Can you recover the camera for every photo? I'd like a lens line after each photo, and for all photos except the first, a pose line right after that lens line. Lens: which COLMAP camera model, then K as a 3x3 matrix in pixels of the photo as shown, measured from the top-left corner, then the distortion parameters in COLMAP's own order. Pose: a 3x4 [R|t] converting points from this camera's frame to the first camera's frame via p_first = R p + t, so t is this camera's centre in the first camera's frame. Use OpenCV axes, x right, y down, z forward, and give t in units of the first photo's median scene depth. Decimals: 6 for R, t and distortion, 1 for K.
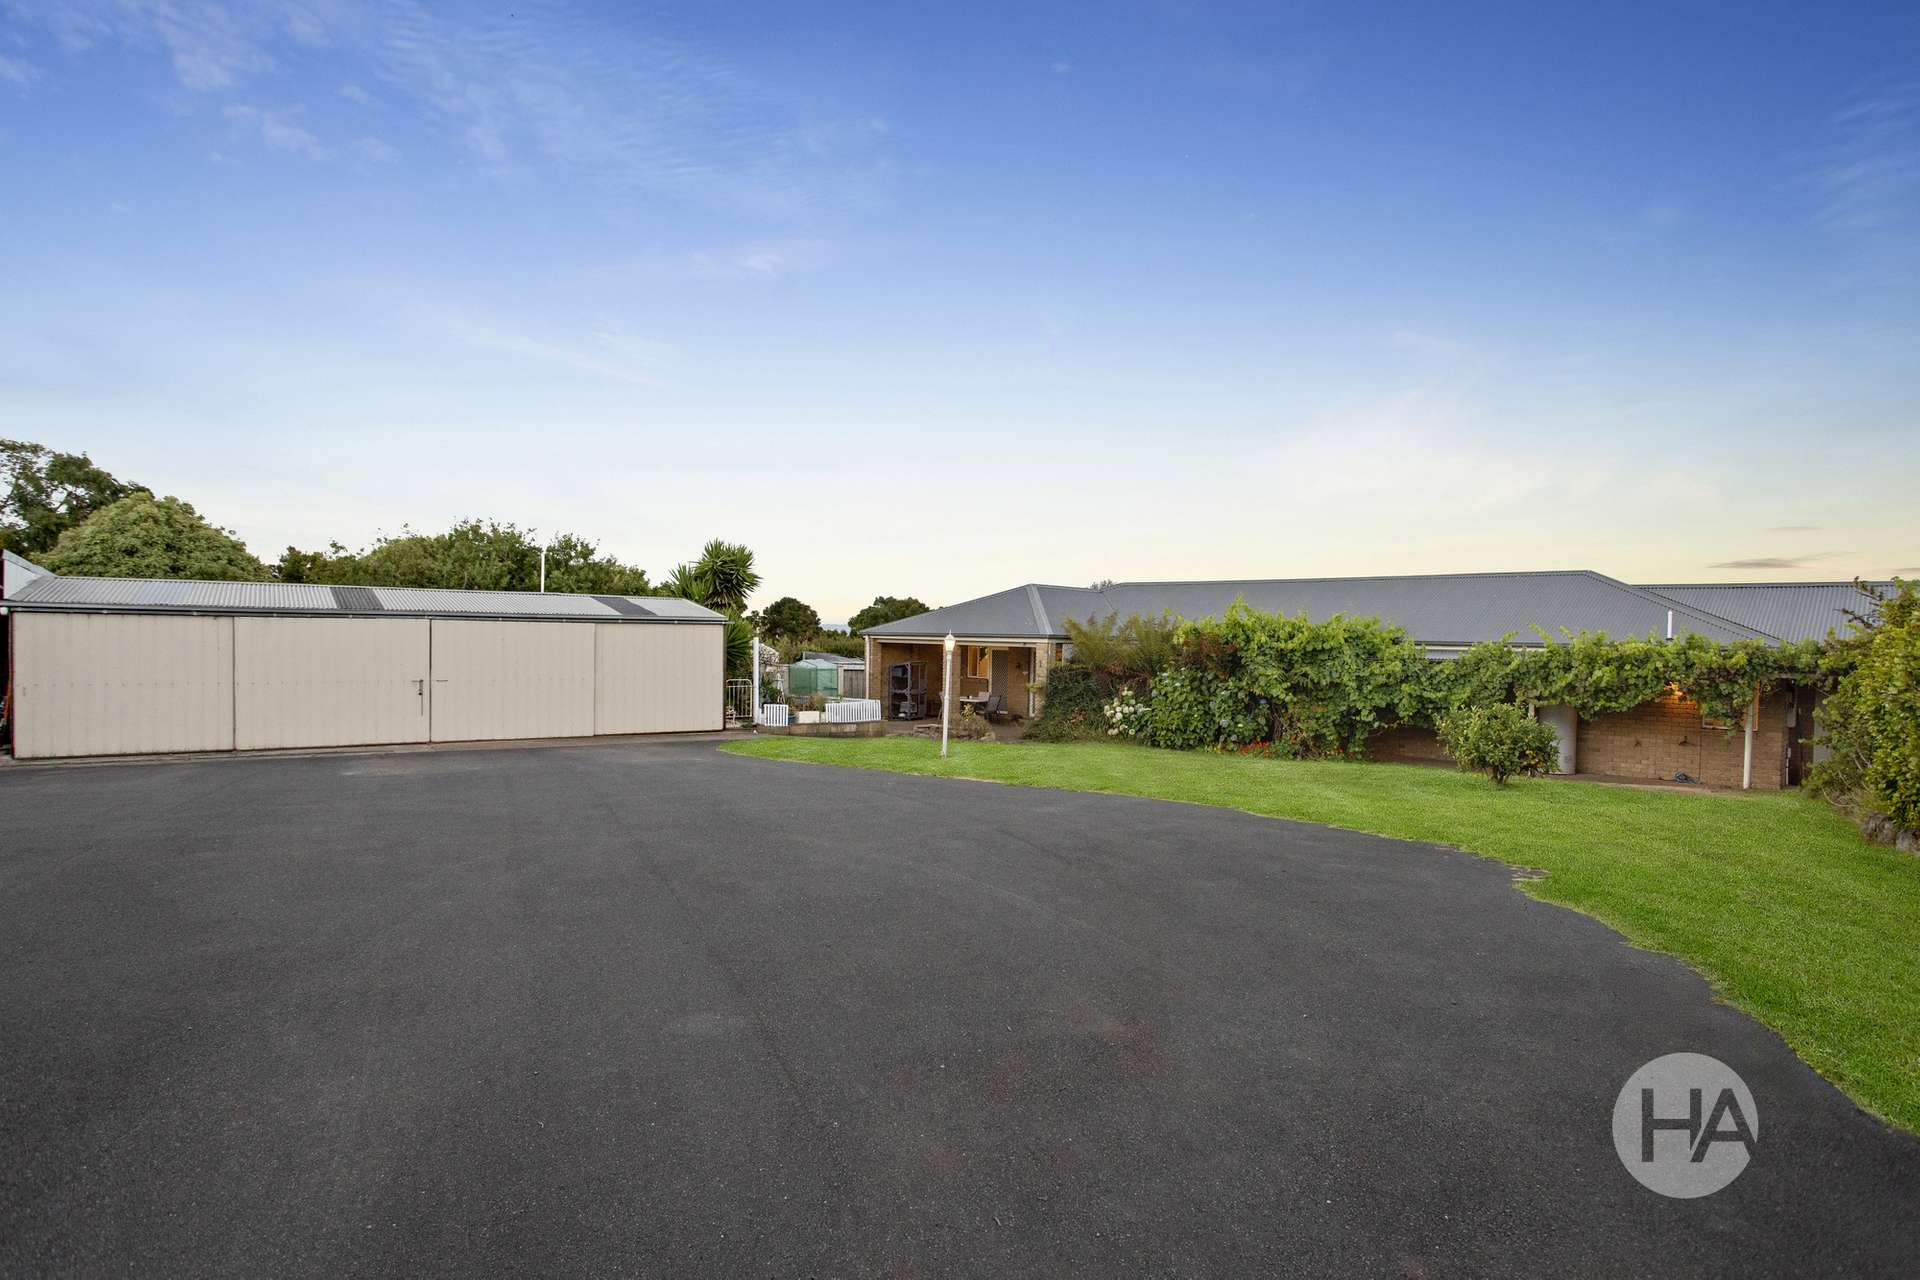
lens RADIAL K [[945.8, 0, 949.4], [0, 945.8, 617.6], [0, 0, 1]] dist [-0.064739, 0.043380]
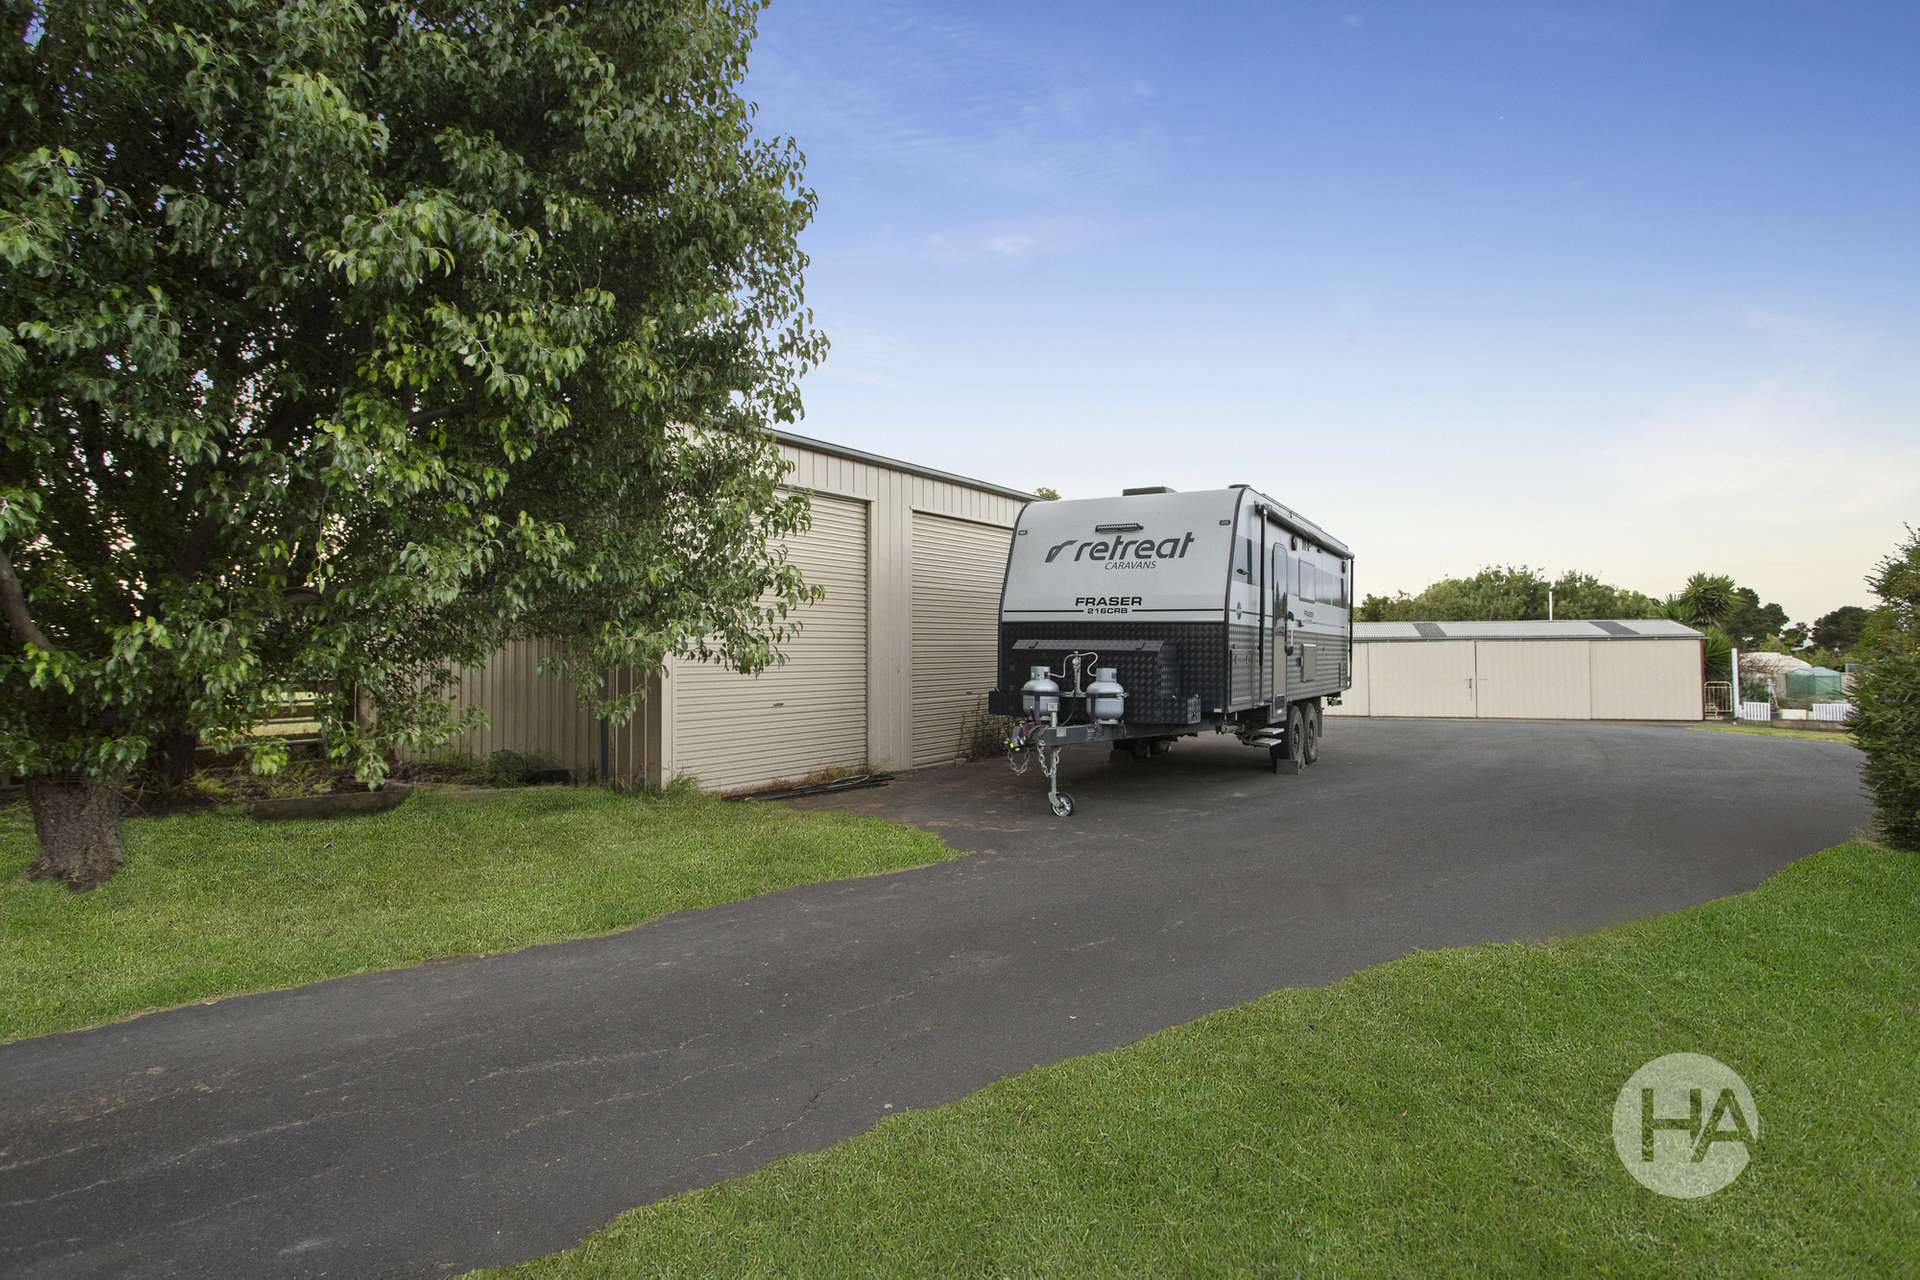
lens RADIAL K [[962.1, 0, 960.0], [0, 962.1, 640.0], [0, 0, 1]] dist [0.001231, 0.000579]
pose [[0.563619, -0.024751, -0.825664, 0.252297], [0.027383, 0.999561, -0.011272, -0.004299], [0.825581, -0.016256, 0.564049, -0.534563]]
